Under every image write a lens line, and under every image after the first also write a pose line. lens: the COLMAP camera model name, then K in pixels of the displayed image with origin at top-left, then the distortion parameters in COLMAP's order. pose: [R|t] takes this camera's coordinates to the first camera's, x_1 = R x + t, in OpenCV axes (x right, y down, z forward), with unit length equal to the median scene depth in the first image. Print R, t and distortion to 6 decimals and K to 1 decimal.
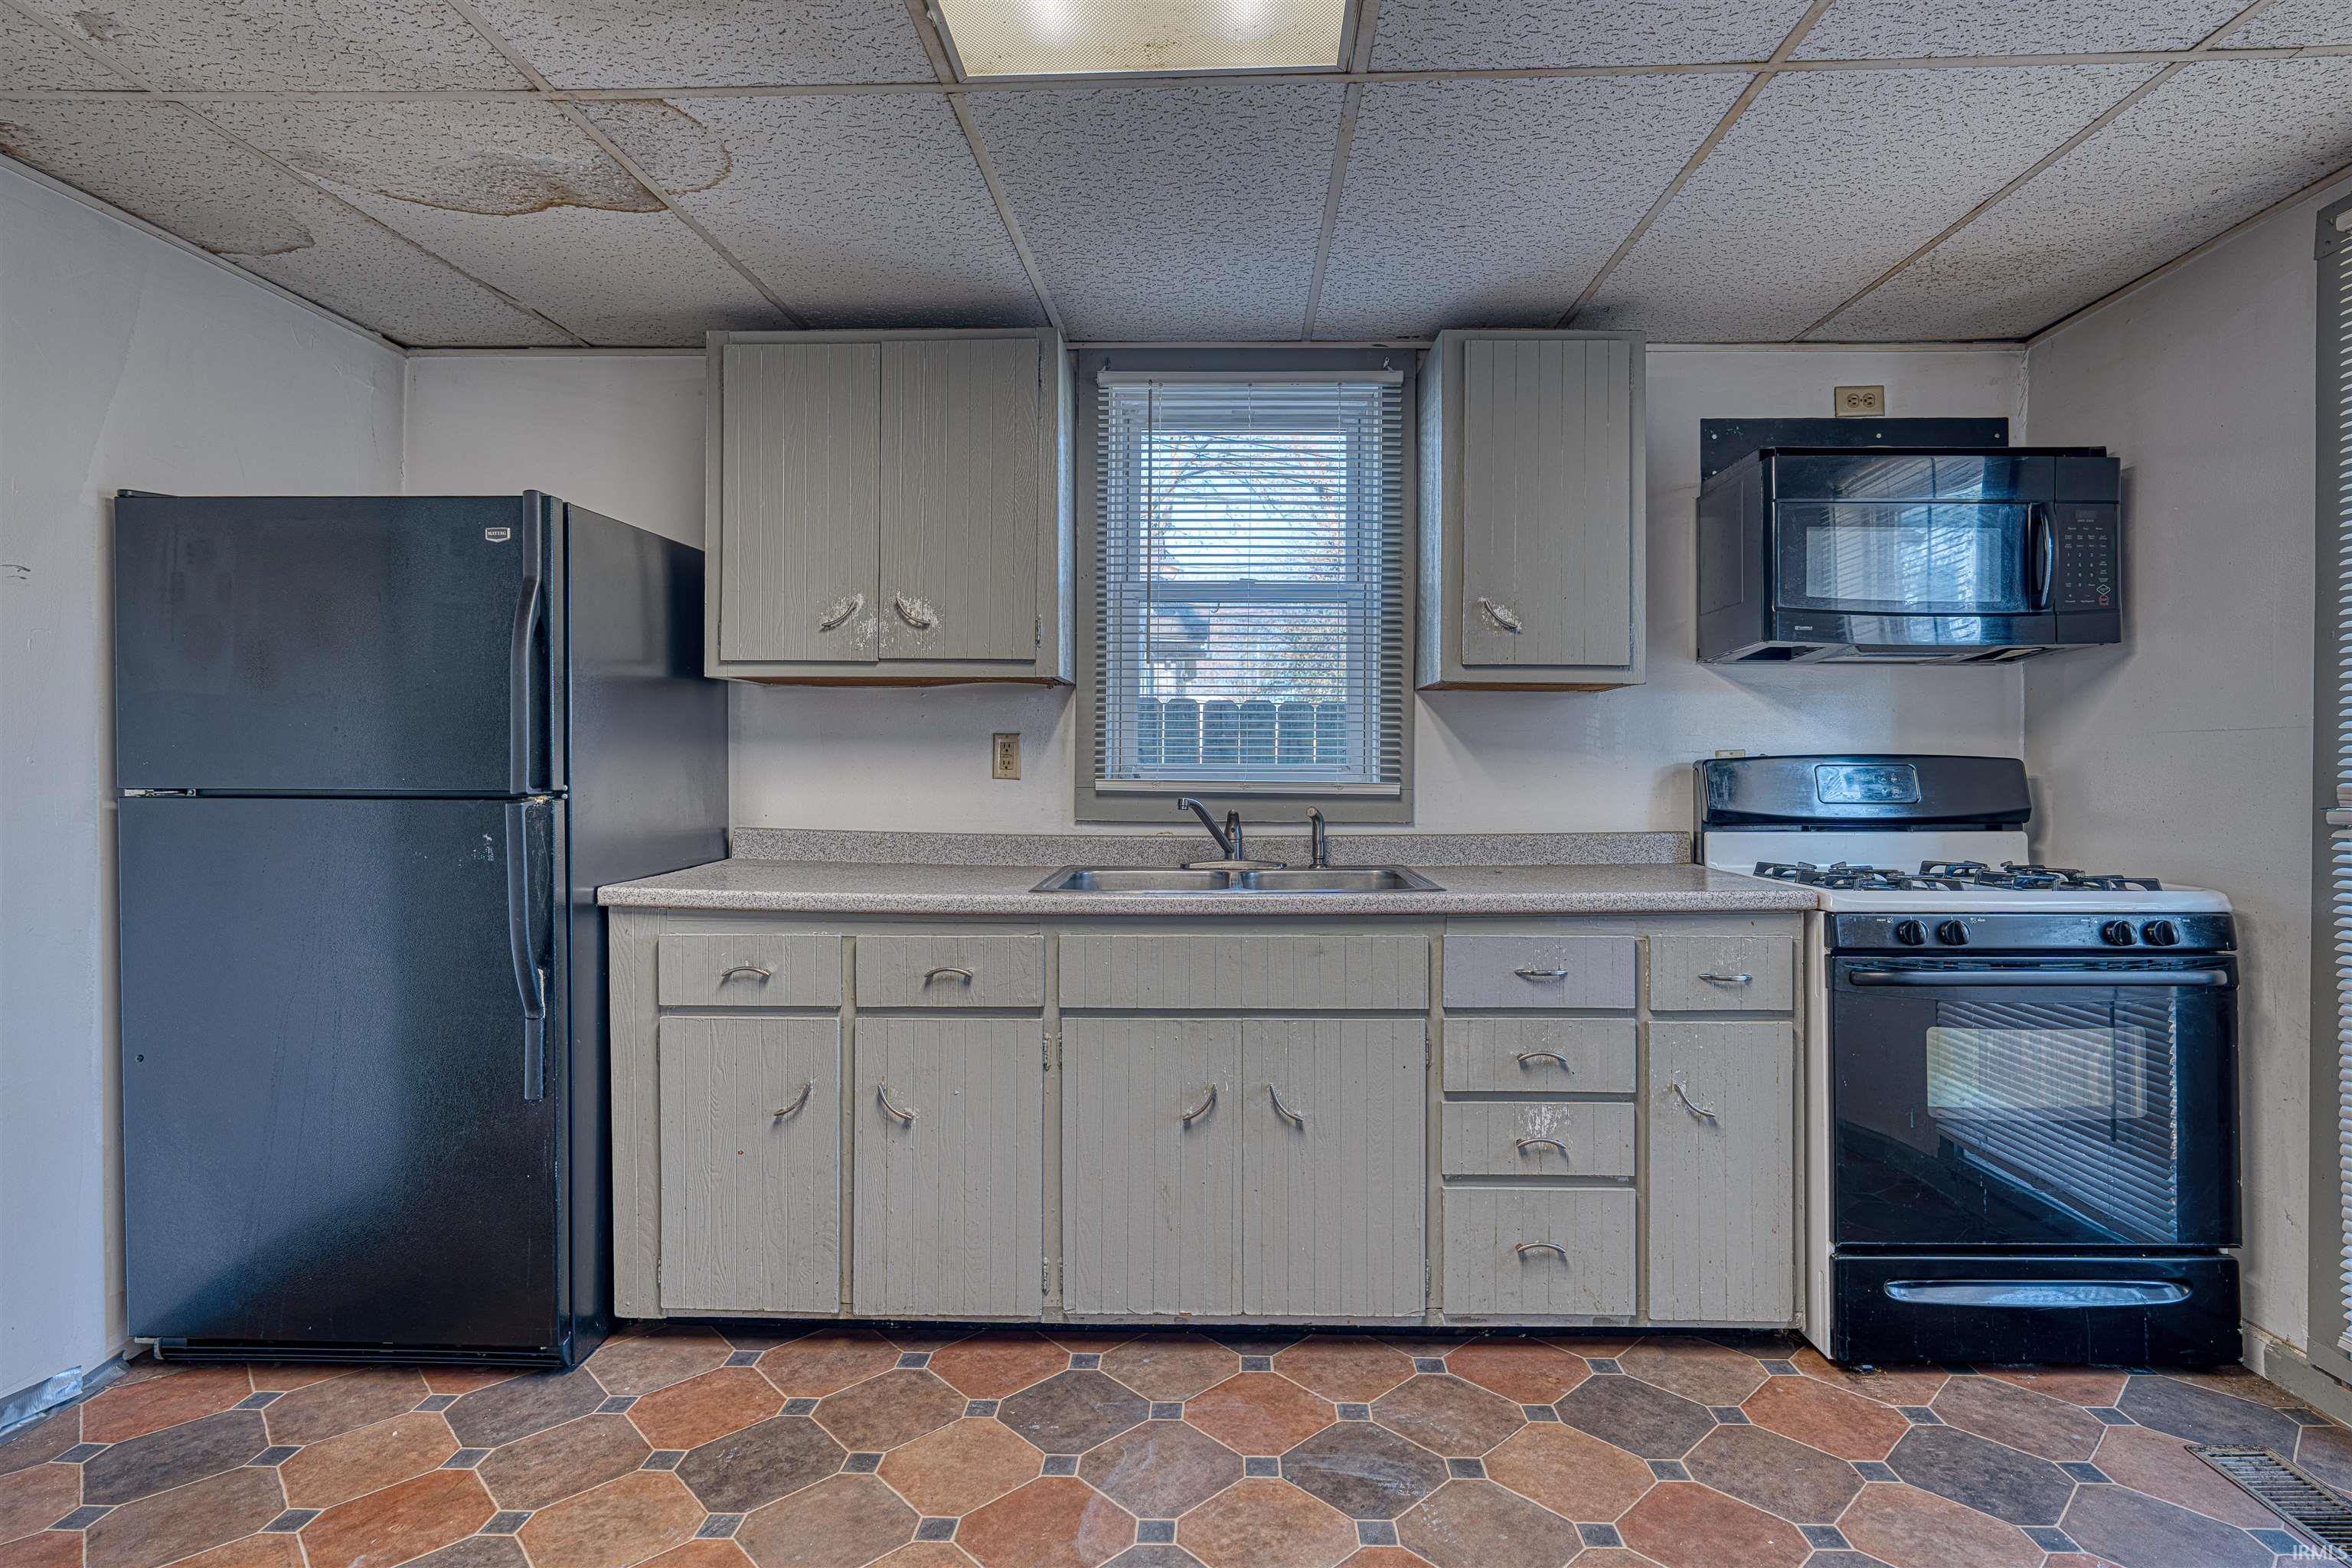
lens RADIAL K [[1177.0, 0, 1182.3], [0, 1177.0, 780.3], [0, 0, 1]] dist [-0.003421, 0.000656]
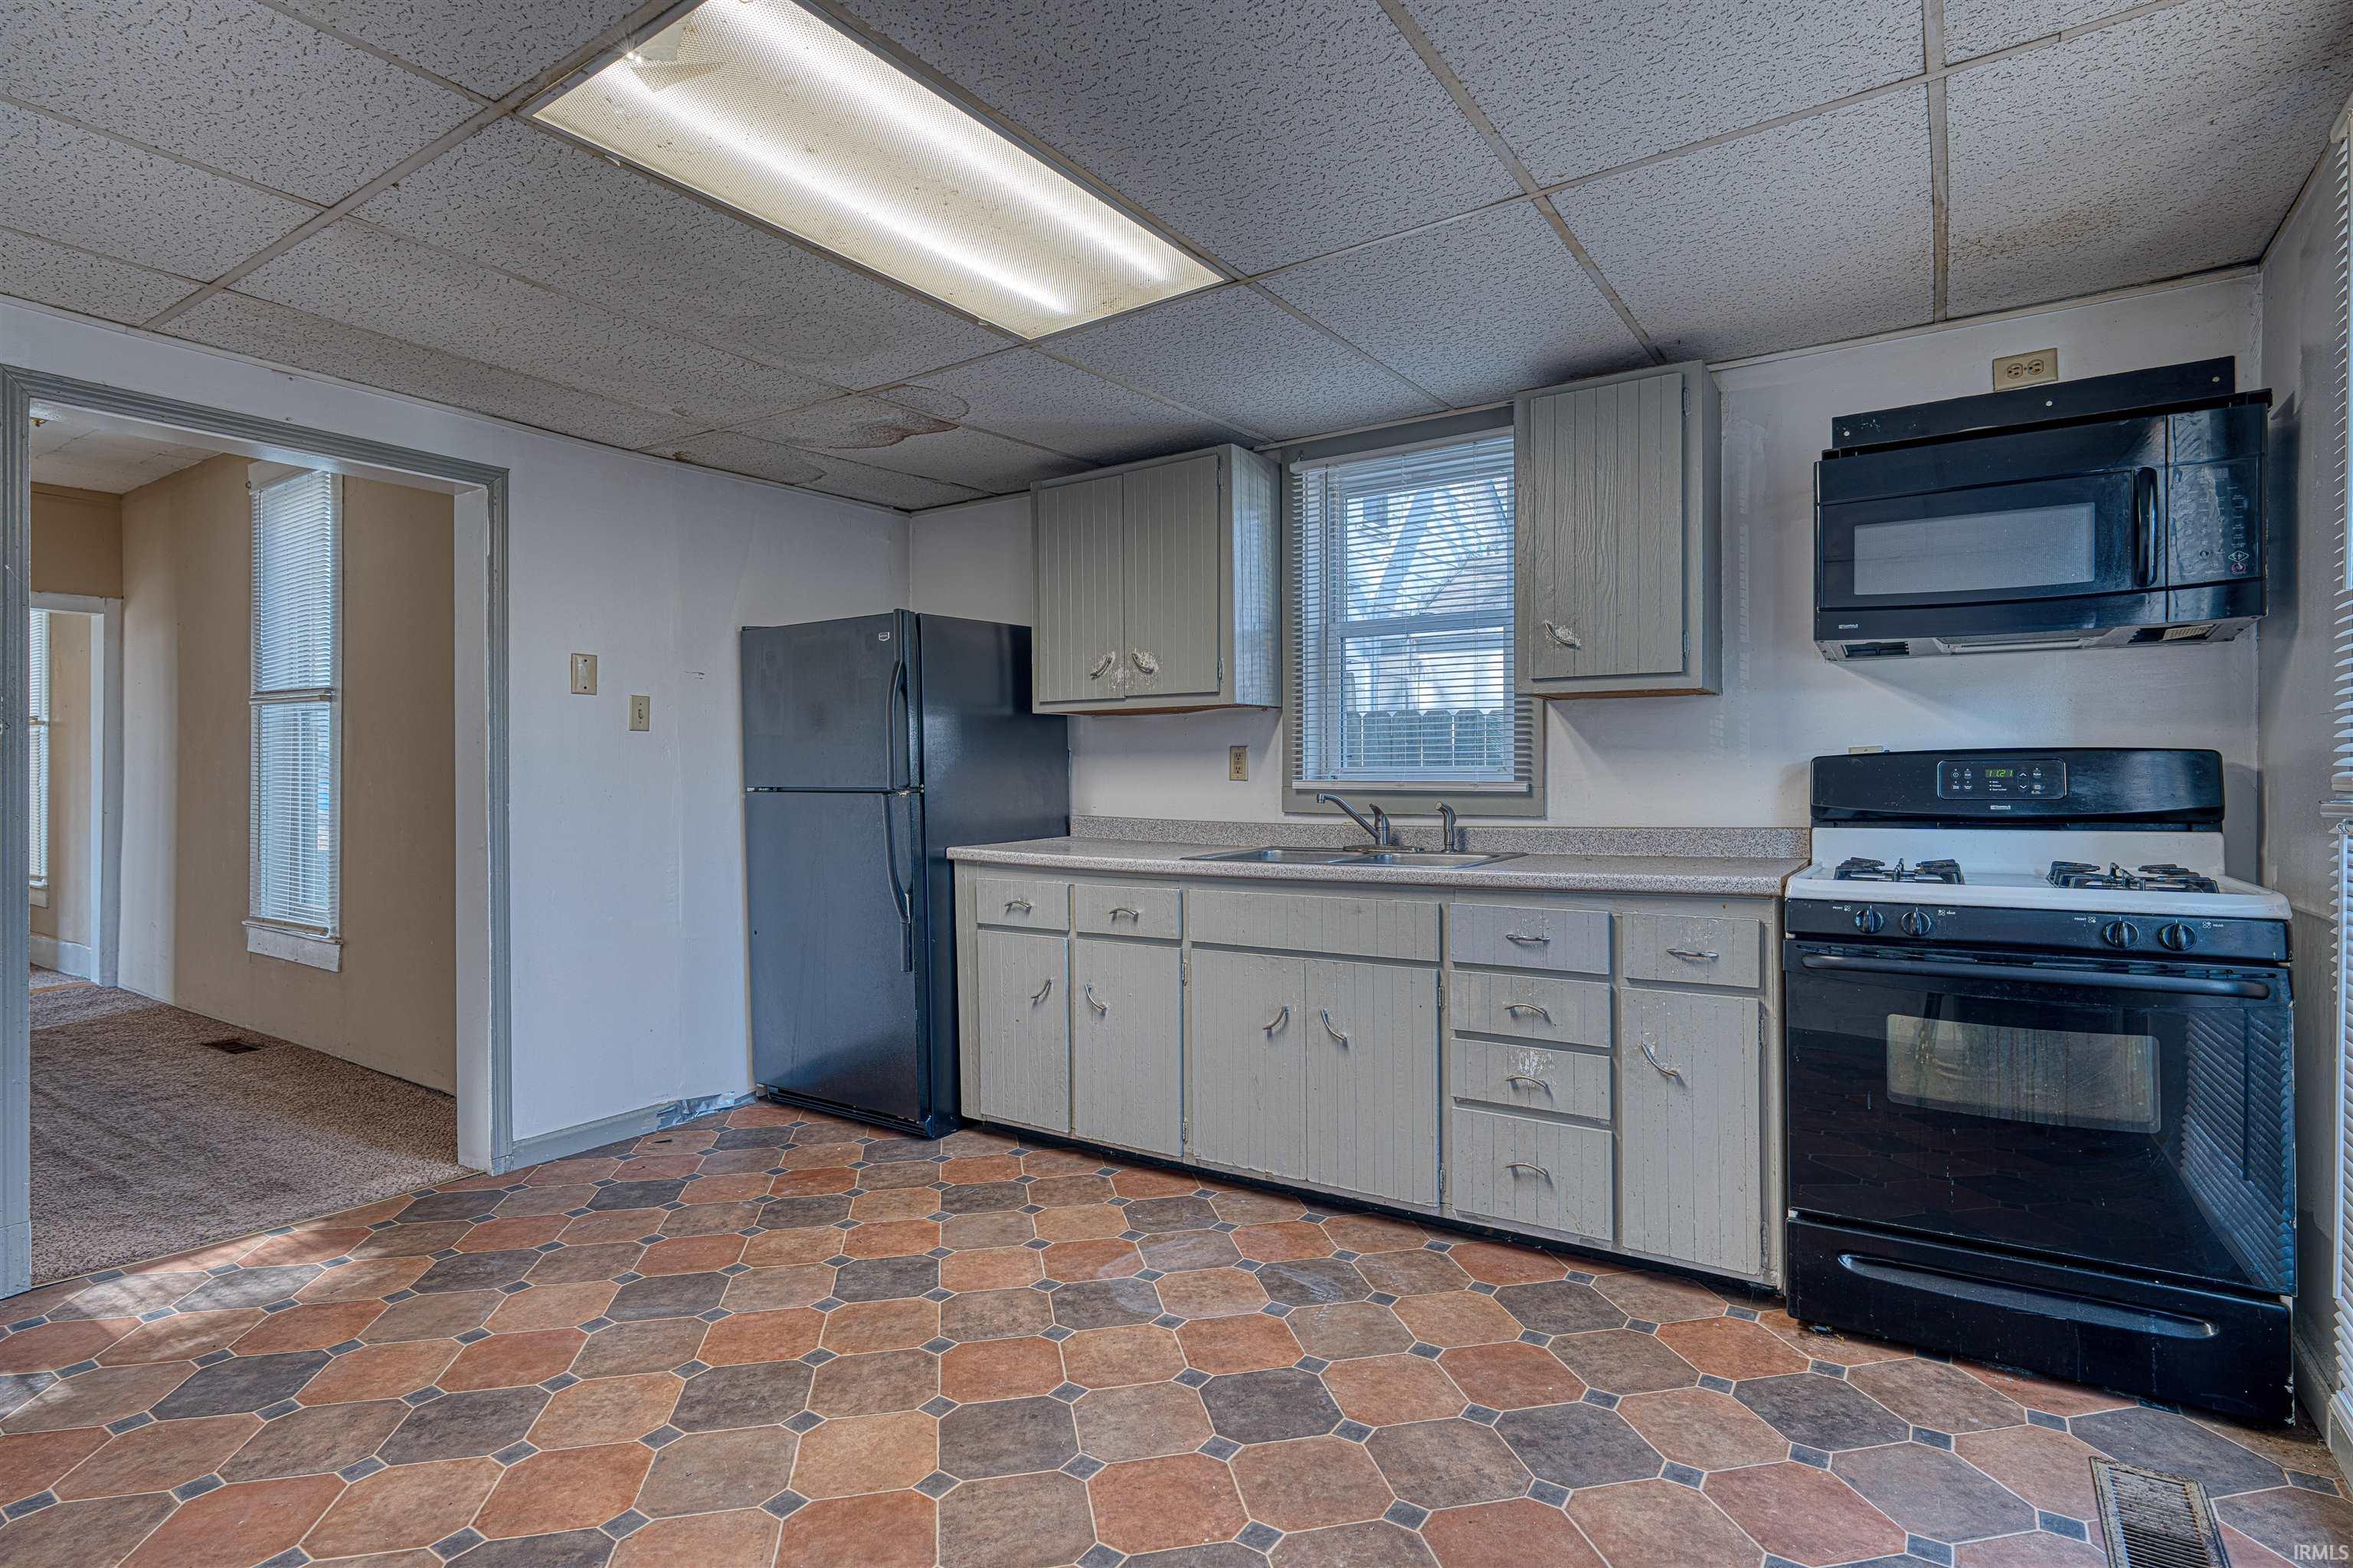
lens RADIAL K [[1152.7, 0, 1154.2], [0, 1152.7, 801.5], [0, 0, 1]] dist [-0.003078, 0.000719]
pose [[0.840583, 0.003365, -0.541673, 0.606614], [0.003276, 0.999931, 0.011295, 0.009896], [0.541674, -0.011269, 0.840513, -0.182771]]
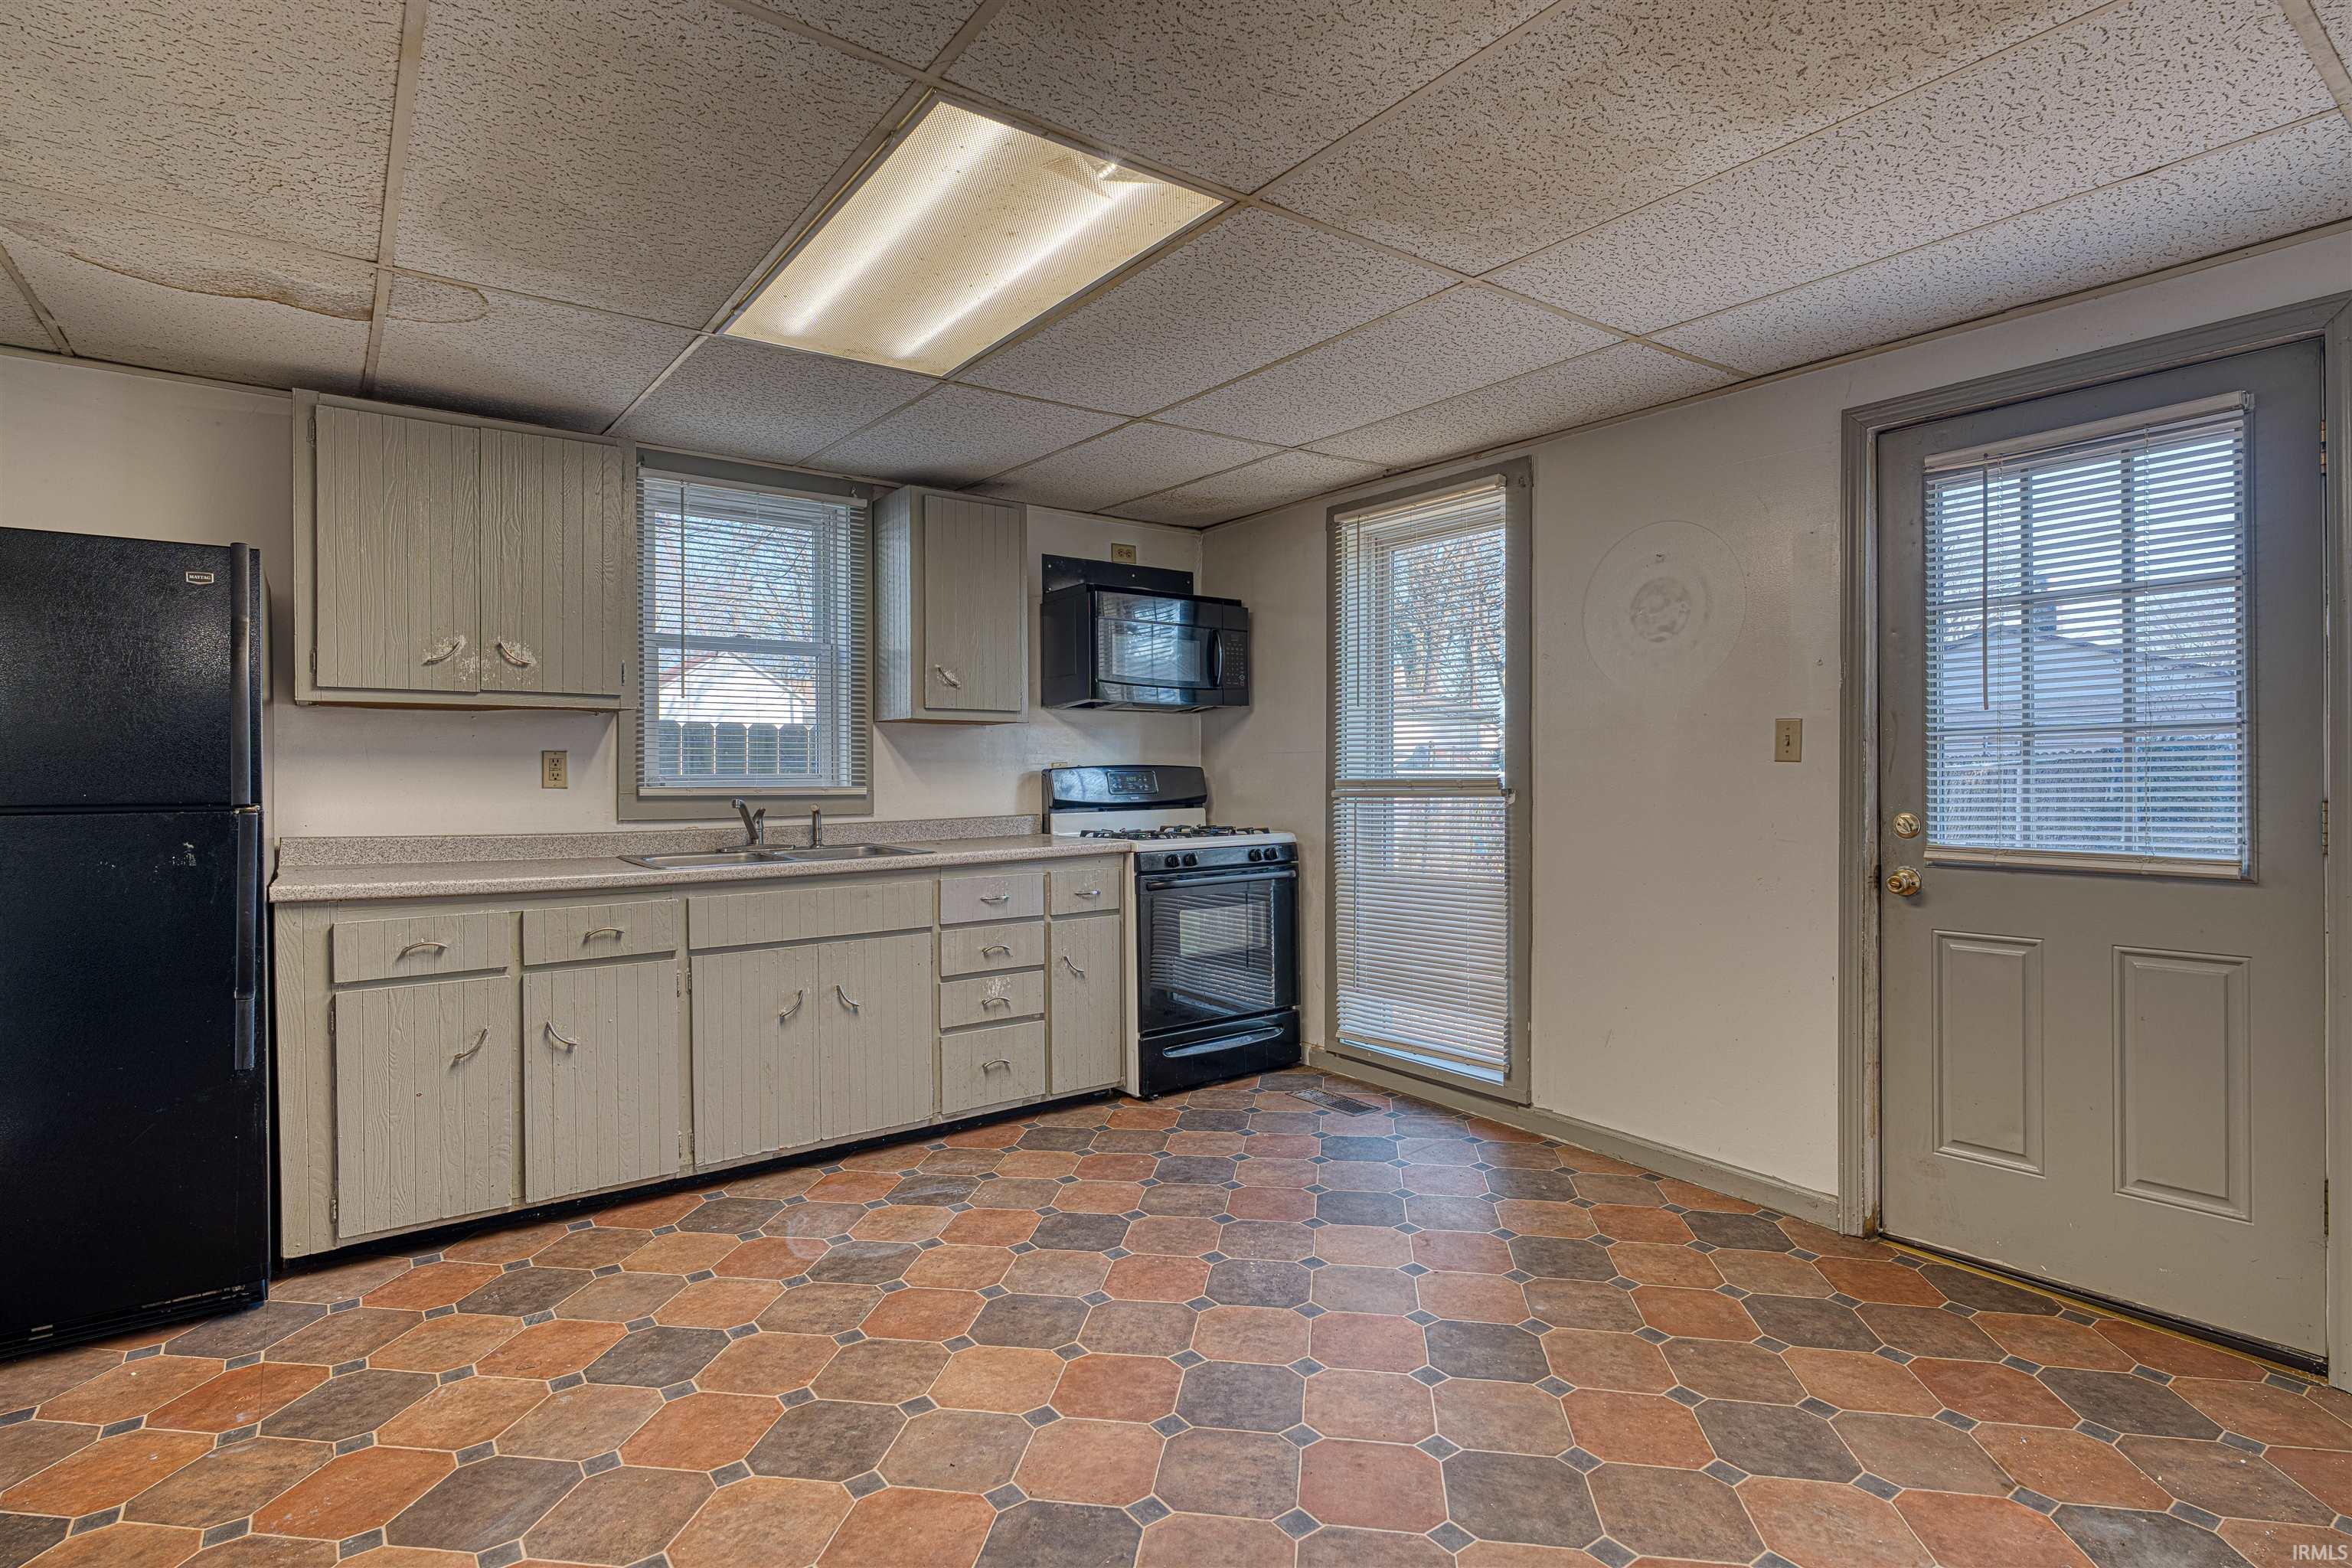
lens RADIAL K [[1176.2, 0, 1170.0], [0, 1176.2, 797.2], [0, 0, 1]] dist [-0.000138, 0.000511]
pose [[0.785665, -0.020902, 0.618299, -0.515858], [0.013518, 0.999770, 0.016620, -0.004006], [-0.618505, -0.004700, 0.785767, -0.452993]]
